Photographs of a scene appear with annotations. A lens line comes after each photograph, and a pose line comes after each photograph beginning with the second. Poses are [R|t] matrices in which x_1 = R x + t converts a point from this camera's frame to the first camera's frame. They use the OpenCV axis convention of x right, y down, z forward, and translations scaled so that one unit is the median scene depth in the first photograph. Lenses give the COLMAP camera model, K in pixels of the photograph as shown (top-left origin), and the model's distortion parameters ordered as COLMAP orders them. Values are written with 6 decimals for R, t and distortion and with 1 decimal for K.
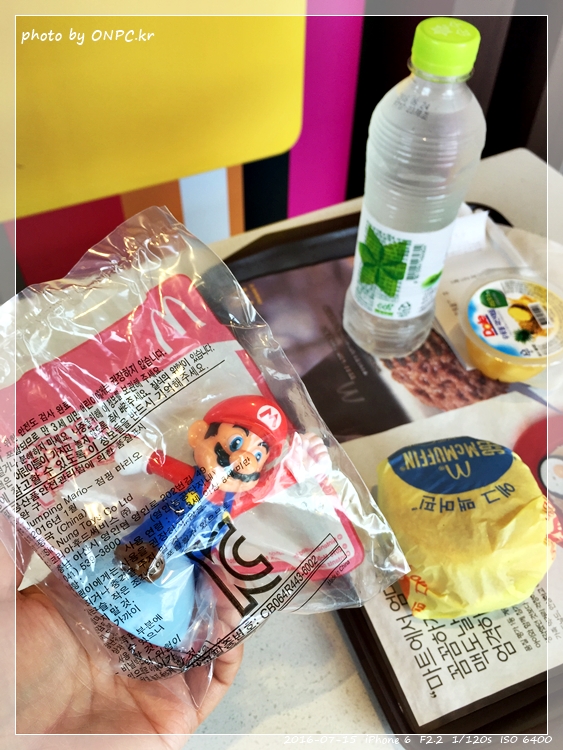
lens RADIAL K [[671.6, 0, 281.5], [0, 671.6, 375.0], [0, 0, 1]] dist [0.080936, -0.173365]
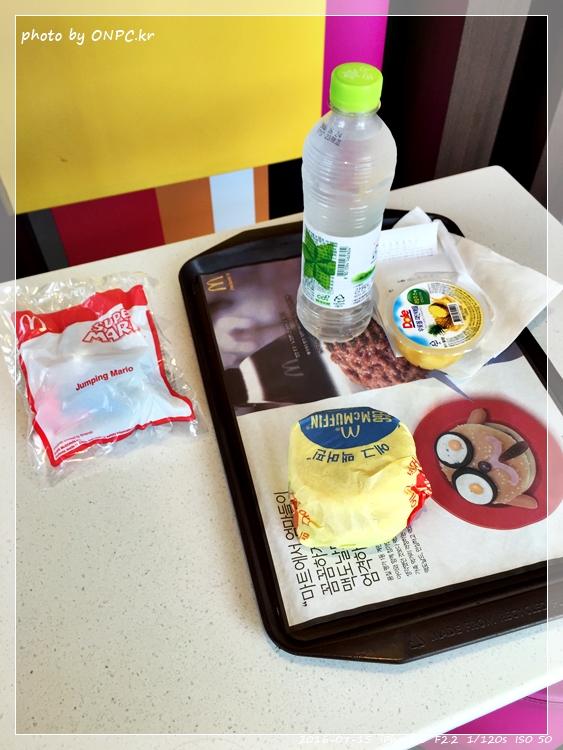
lens RADIAL K [[671.6, 0, 281.5], [0, 671.6, 375.0], [0, 0, 1]] dist [0.080936, -0.173365]
pose [[0.993078, 0.074739, -0.090615, 0.210920], [-0.074136, 0.997198, 0.010007, 0.030646], [0.091109, -0.003220, 0.995836, -0.203348]]
